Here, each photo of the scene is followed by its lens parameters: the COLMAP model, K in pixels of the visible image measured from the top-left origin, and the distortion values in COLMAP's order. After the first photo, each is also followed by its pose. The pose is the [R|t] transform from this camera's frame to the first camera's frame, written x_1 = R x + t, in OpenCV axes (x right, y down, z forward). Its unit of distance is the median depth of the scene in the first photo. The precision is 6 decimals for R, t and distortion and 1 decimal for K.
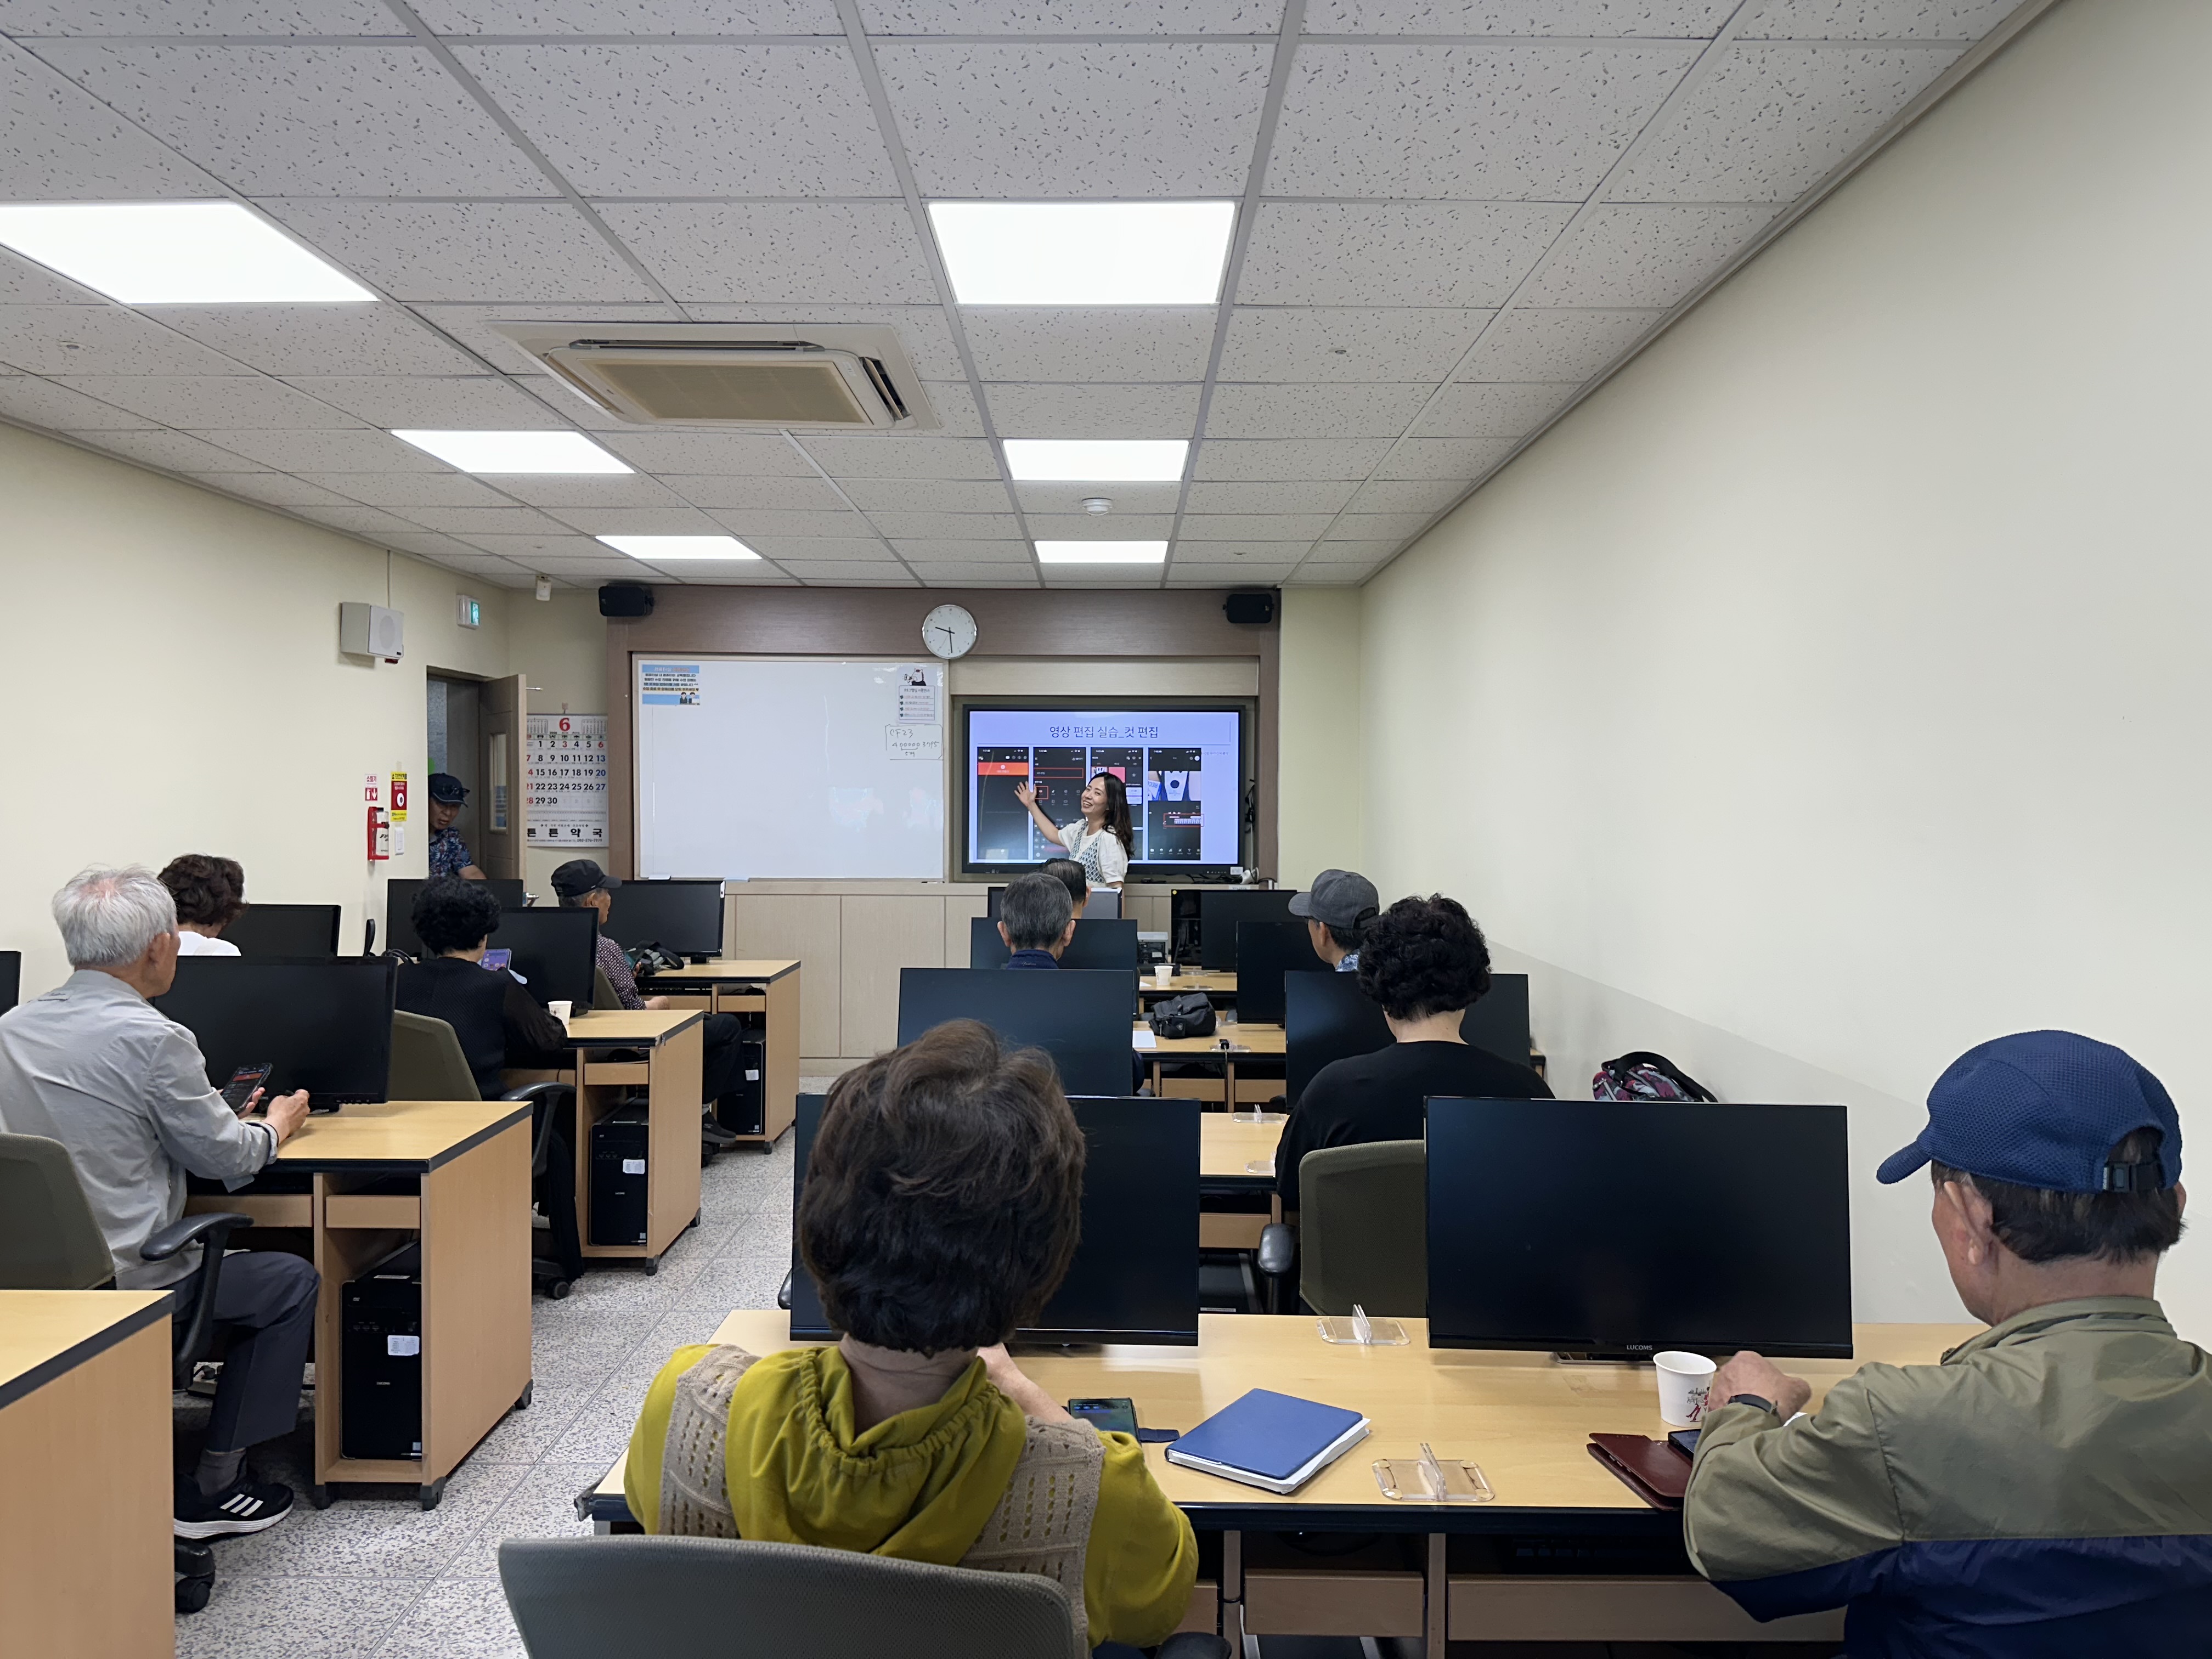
lens RADIAL K [[1540.1, 0, 1105.5], [0, 1540.1, 825.7], [0, 0, 1]] dist [-0.036174, -0.001792]
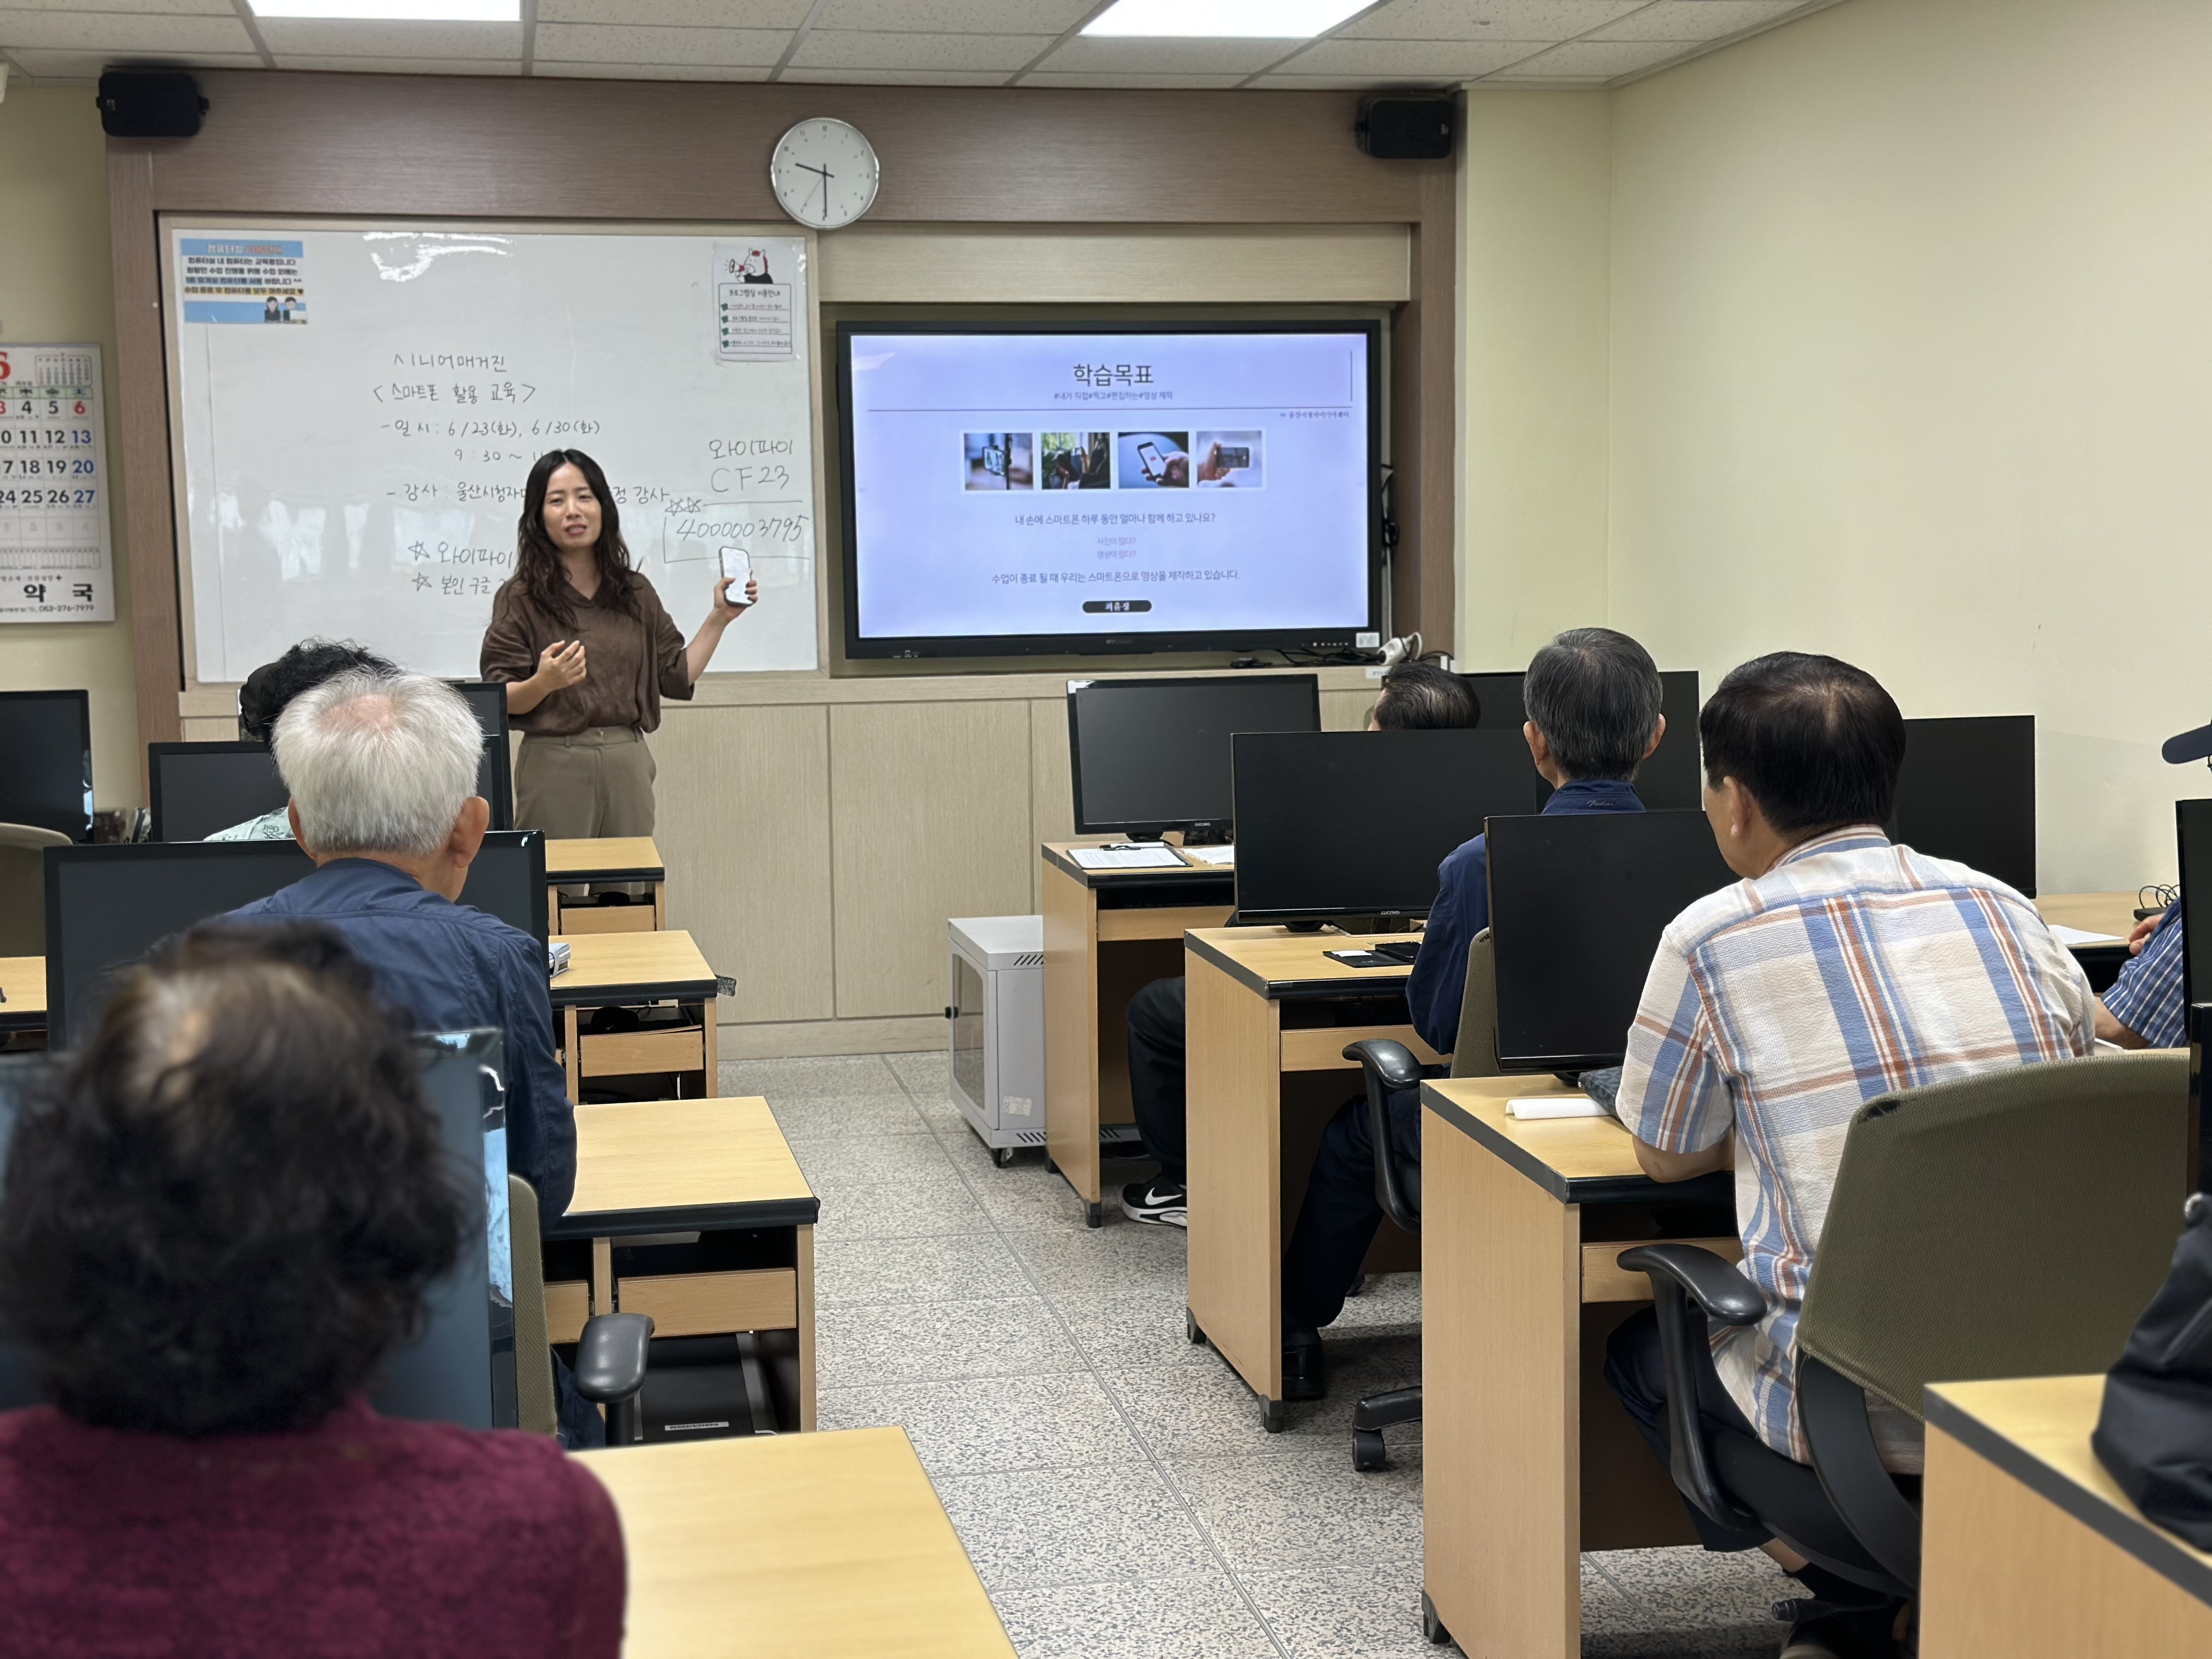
lens RADIAL K [[3115.9, 0, 1106.5], [0, 3115.9, 827.4], [0, 0, 1]] dist [0.011959, 0.000000]
pose [[0.980445, -0.035493, 0.193568, -0.213061], [0.019126, 0.996131, 0.085778, 0.000157], [-0.195864, -0.080398, 0.977330, -0.024304]]
